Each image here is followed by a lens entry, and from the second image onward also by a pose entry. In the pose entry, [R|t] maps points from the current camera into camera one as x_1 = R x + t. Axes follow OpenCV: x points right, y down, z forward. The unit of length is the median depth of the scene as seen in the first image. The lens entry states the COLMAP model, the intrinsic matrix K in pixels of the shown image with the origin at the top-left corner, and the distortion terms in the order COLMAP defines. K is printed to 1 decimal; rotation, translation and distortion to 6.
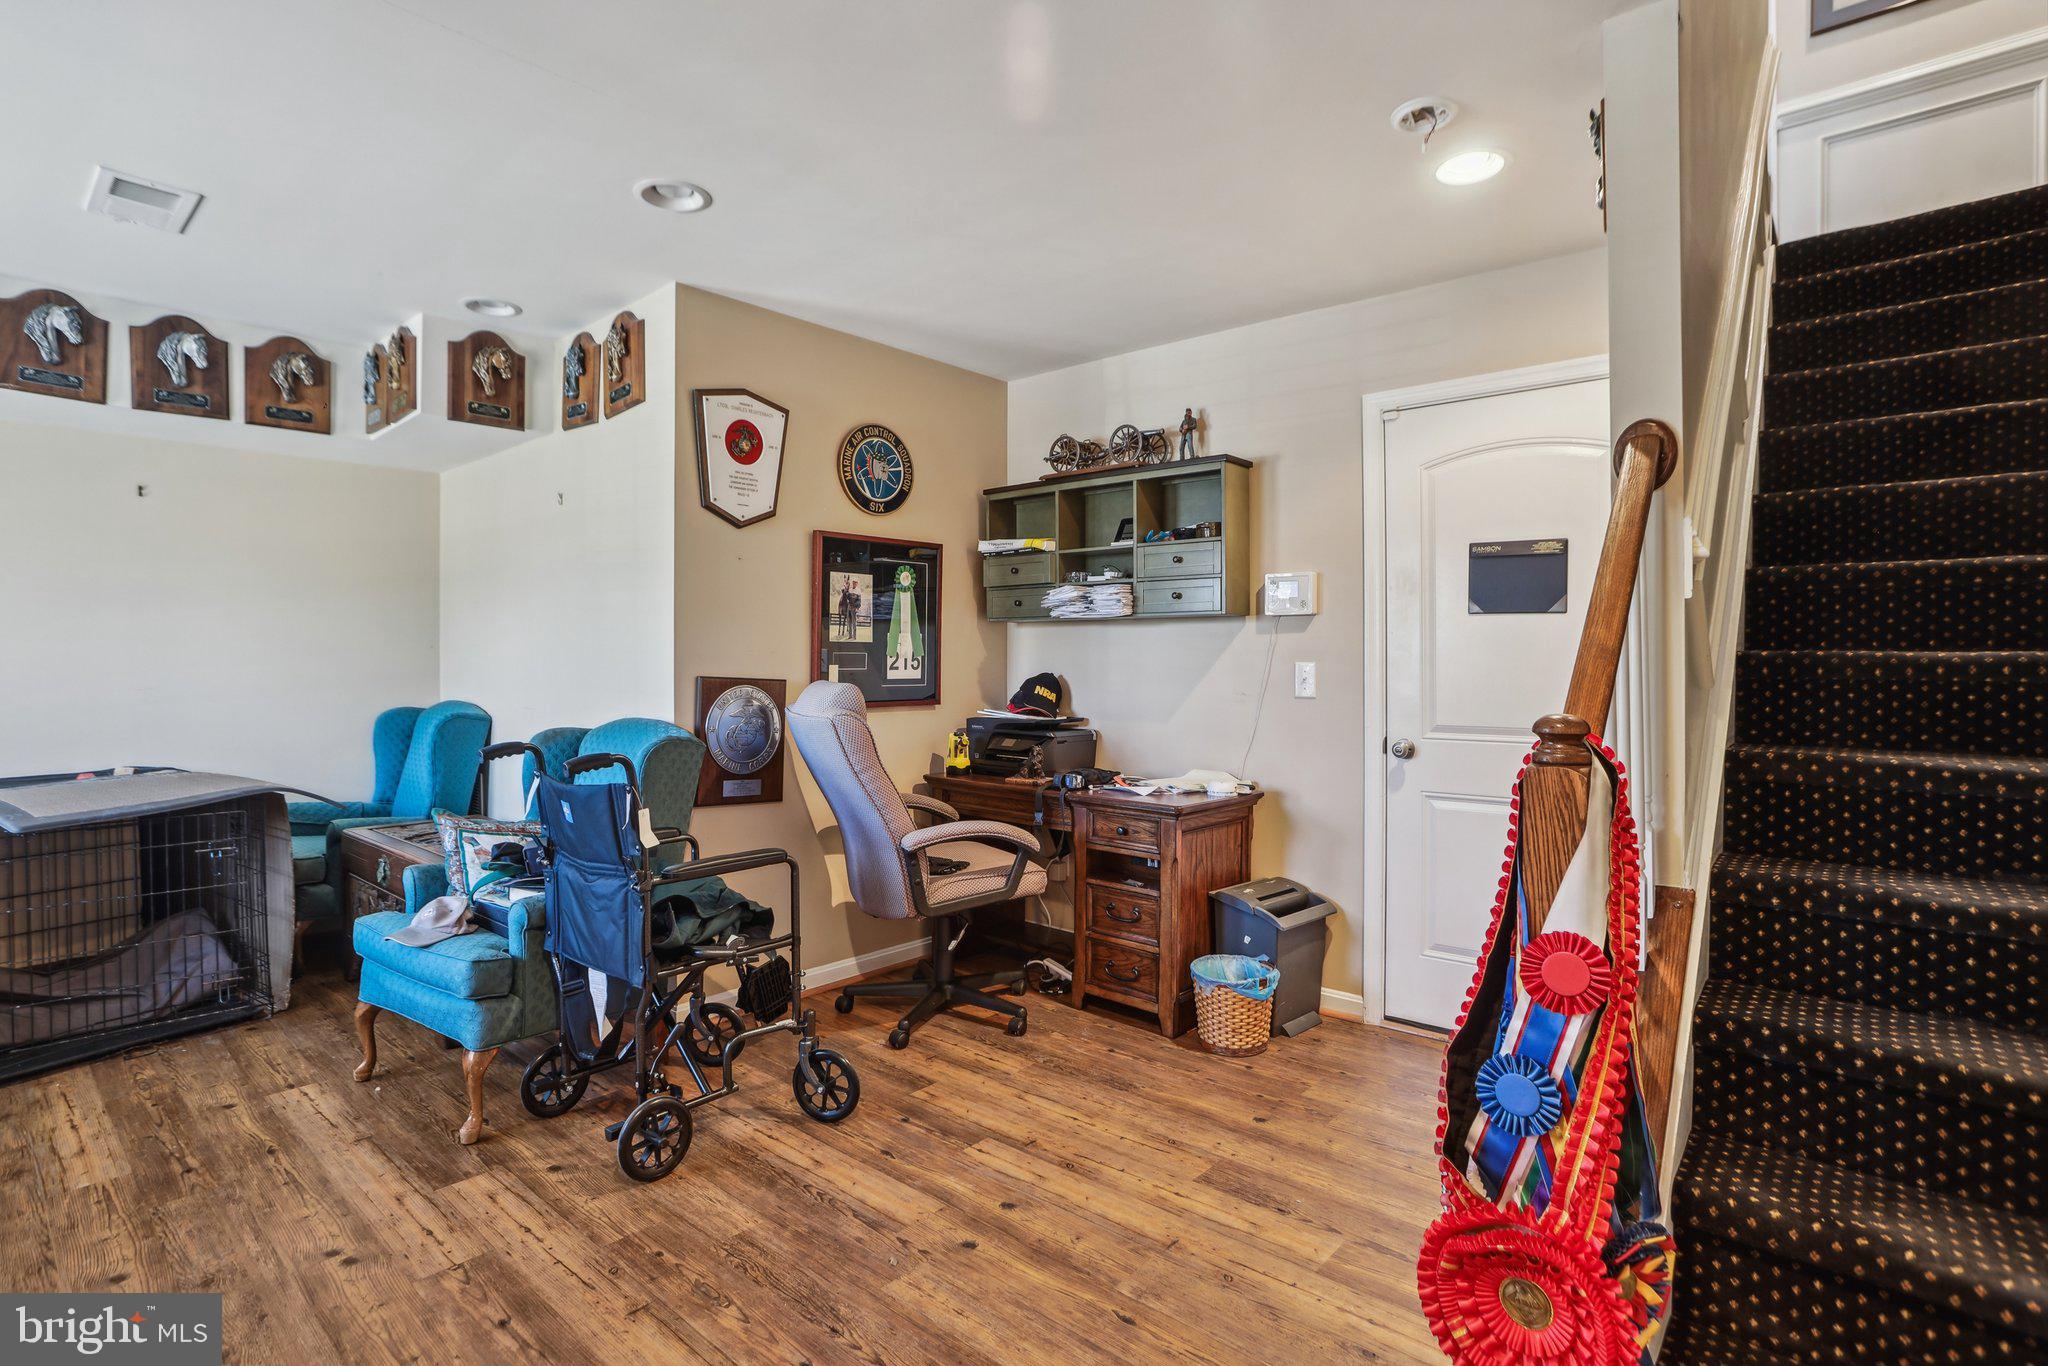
lens RADIAL K [[1008.9, 0, 1022.4], [0, 1008.9, 666.9], [0, 0, 1]] dist [-0.044155, 0.023571]
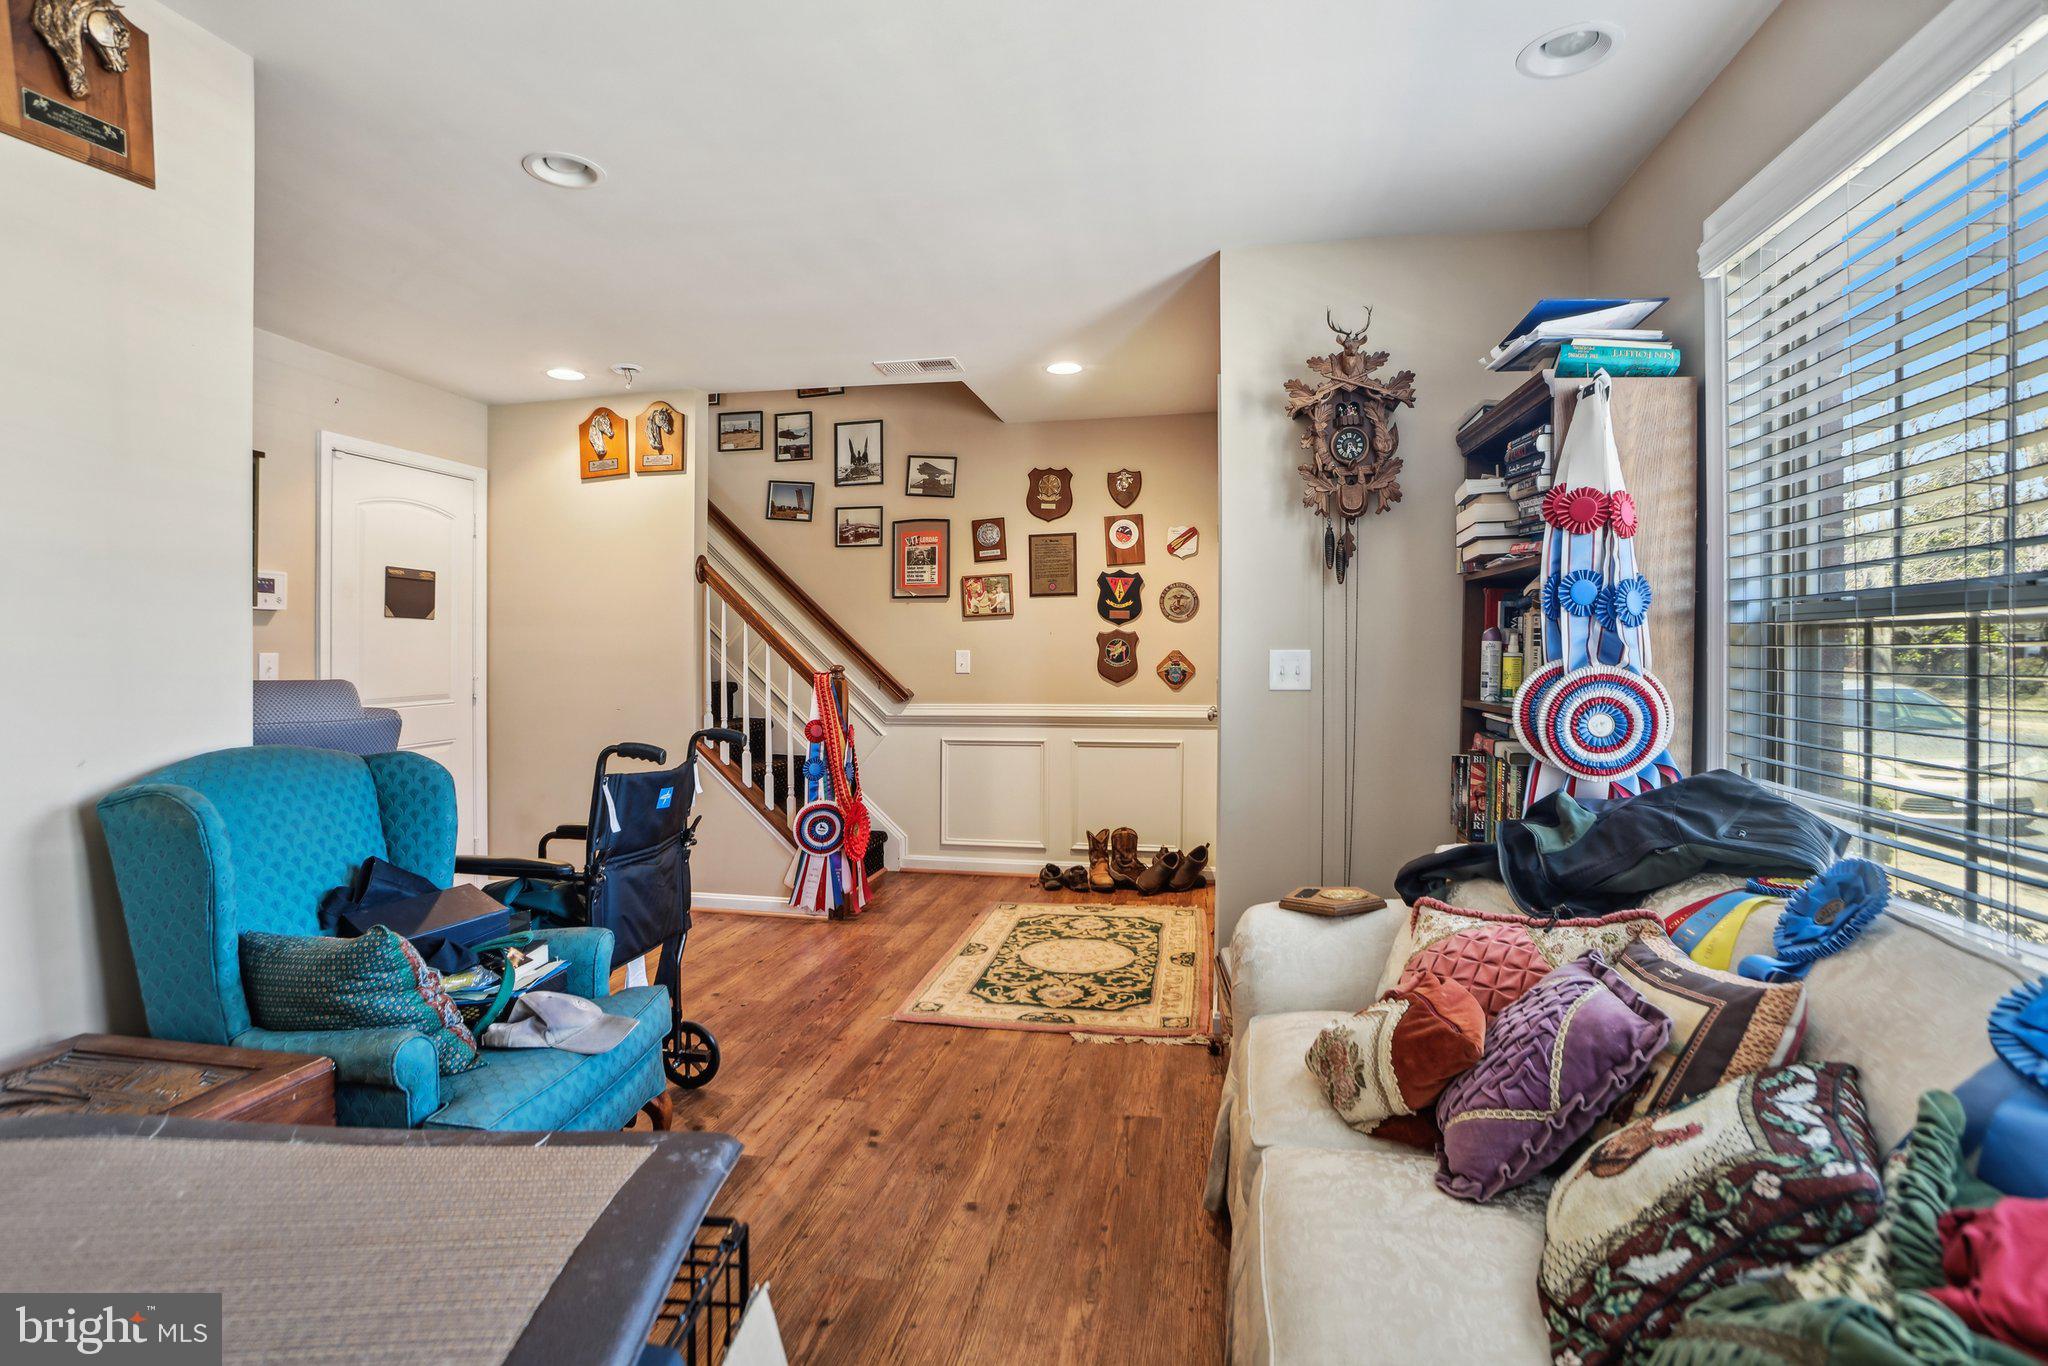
lens RADIAL K [[1008.9, 0, 1027.3], [0, 1008.9, 669.7], [0, 0, 1]] dist [-0.044155, 0.023571]
pose [[-0.517957, -0.016382, 0.855250, -1.179050], [0.001618, 0.999796, 0.020131, -0.006003], [-0.855405, 0.011811, -0.517825, 0.942775]]
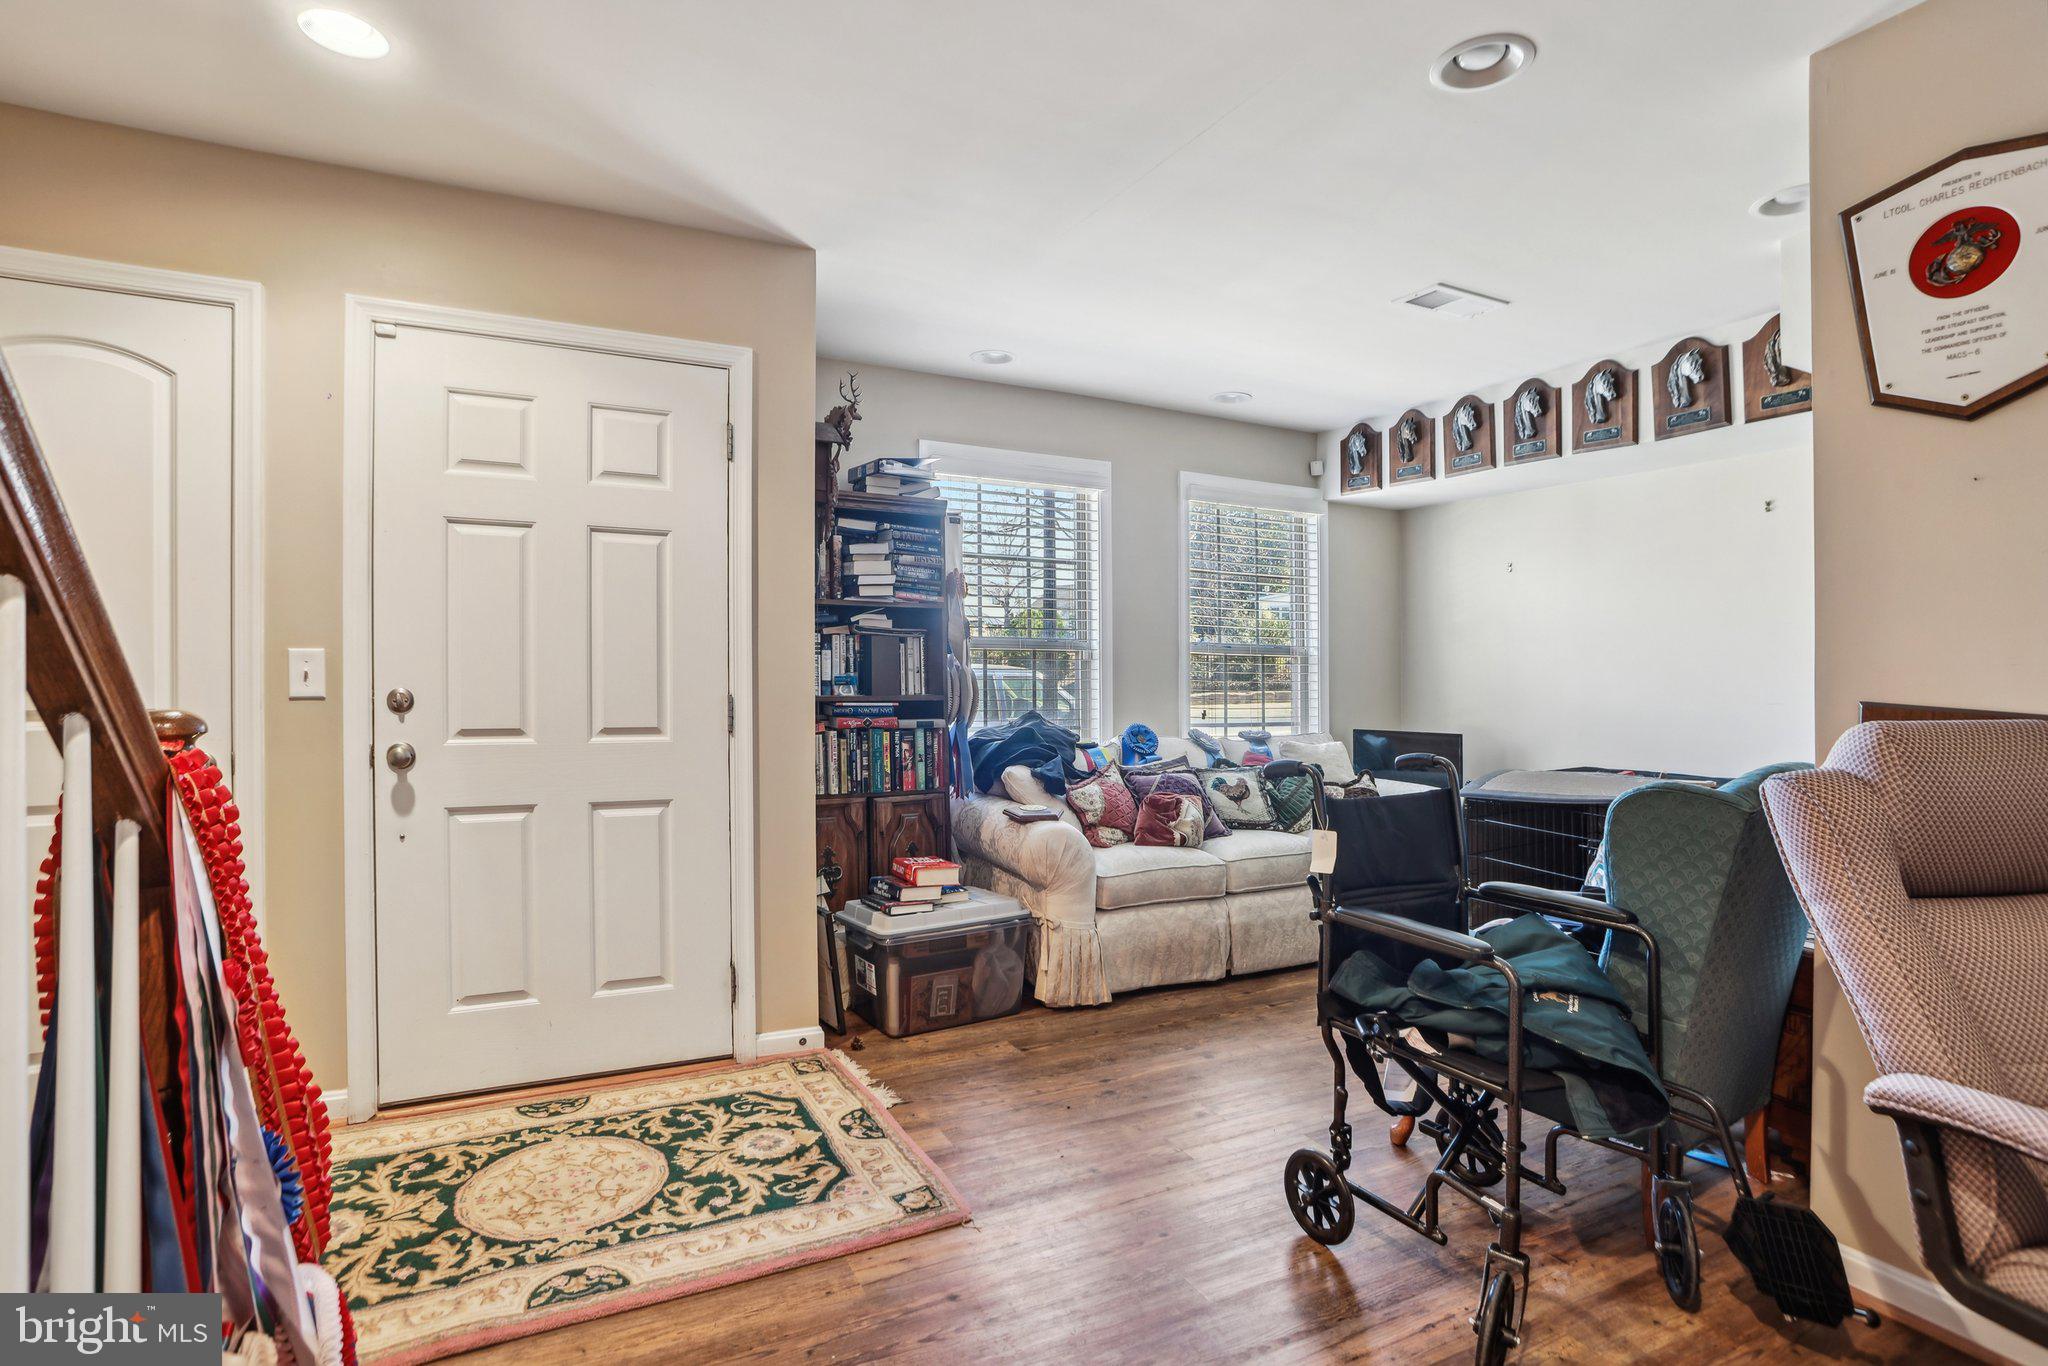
lens RADIAL K [[1008.9, 0, 1019.9], [0, 1008.9, 676.4], [0, 0, 1]] dist [-0.044155, 0.023571]
pose [[-0.358839, 0.002061, -0.933397, 0.440914], [-0.011508, 0.999912, 0.006632, 0.009012], [0.933329, 0.013121, -0.358784, 0.787870]]
